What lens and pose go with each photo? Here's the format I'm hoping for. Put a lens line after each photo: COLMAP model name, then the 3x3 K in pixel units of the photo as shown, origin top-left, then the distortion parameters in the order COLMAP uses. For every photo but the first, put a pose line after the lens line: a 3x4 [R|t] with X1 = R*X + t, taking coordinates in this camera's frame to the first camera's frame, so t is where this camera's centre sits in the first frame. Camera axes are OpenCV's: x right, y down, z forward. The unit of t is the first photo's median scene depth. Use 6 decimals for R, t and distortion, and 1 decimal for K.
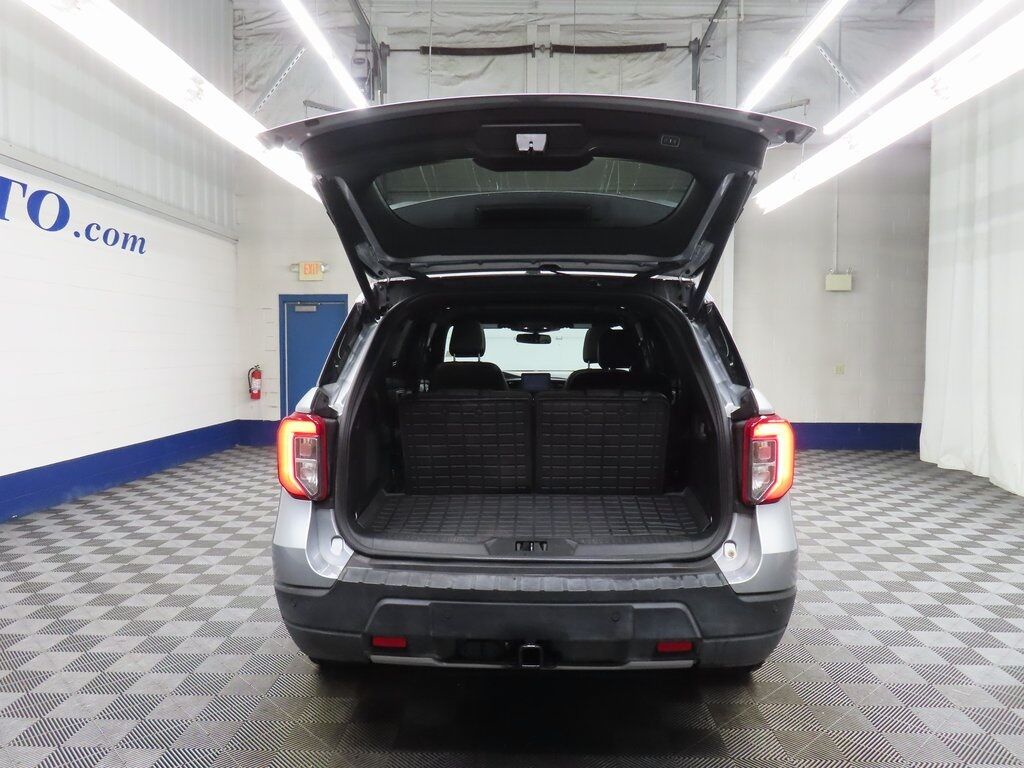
lens RADIAL K [[731.7, 0, 512.0], [0, 731.7, 384.0], [0, 0, 1]] dist [-0.009732, 0.003458]
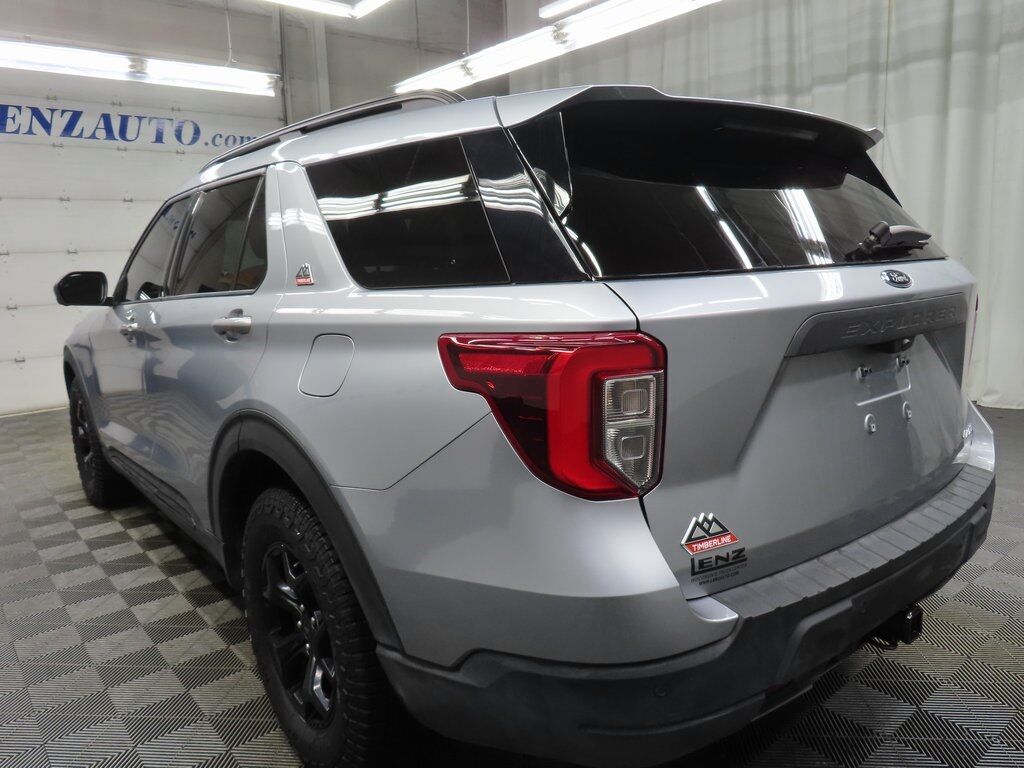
lens RADIAL K [[731.7, 0, 512.0], [0, 731.7, 384.0], [0, 0, 1]] dist [-0.009732, 0.003458]
pose [[0.749195, -0.141026, 0.647162, -0.527345], [0.070906, 0.988532, 0.133331, 0.003103], [-0.658544, -0.054003, 0.750602, 0.529491]]
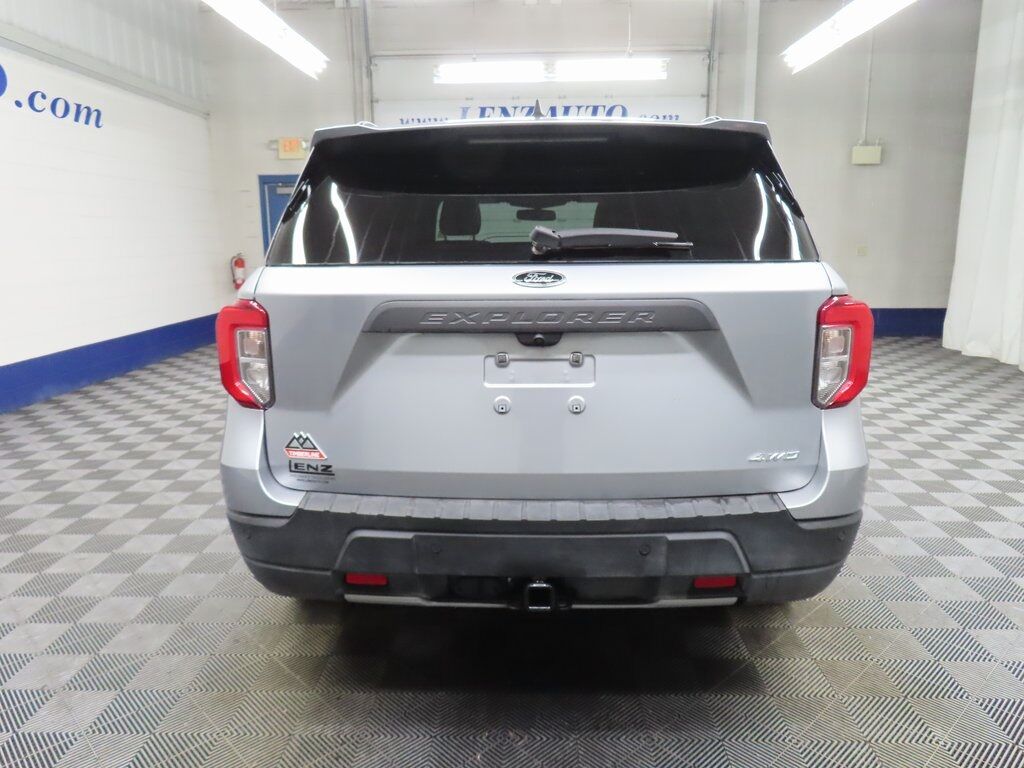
lens RADIAL K [[731.7, 0, 512.0], [0, 731.7, 384.0], [0, 0, 1]] dist [-0.009732, 0.003458]
pose [[0.999941, -0.010779, -0.001365, -0.000834], [0.010862, 0.988668, 0.149722, 0.011758], [-0.000264, -0.149728, 0.988727, 0.168906]]
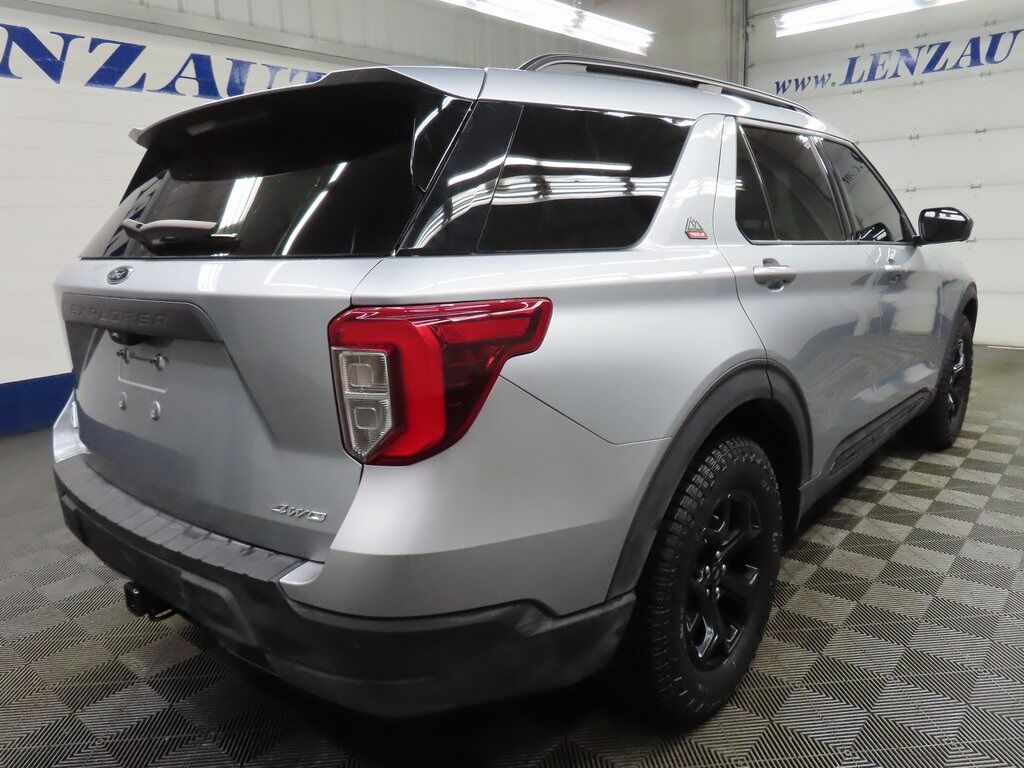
lens RADIAL K [[731.7, 0, 512.0], [0, 731.7, 384.0], [0, 0, 1]] dist [-0.009732, 0.003458]
pose [[0.776299, 0.103068, -0.621881, 0.596169], [0.006693, 0.985139, 0.171627, 0.005113], [0.630329, -0.137396, 0.764073, 0.498030]]
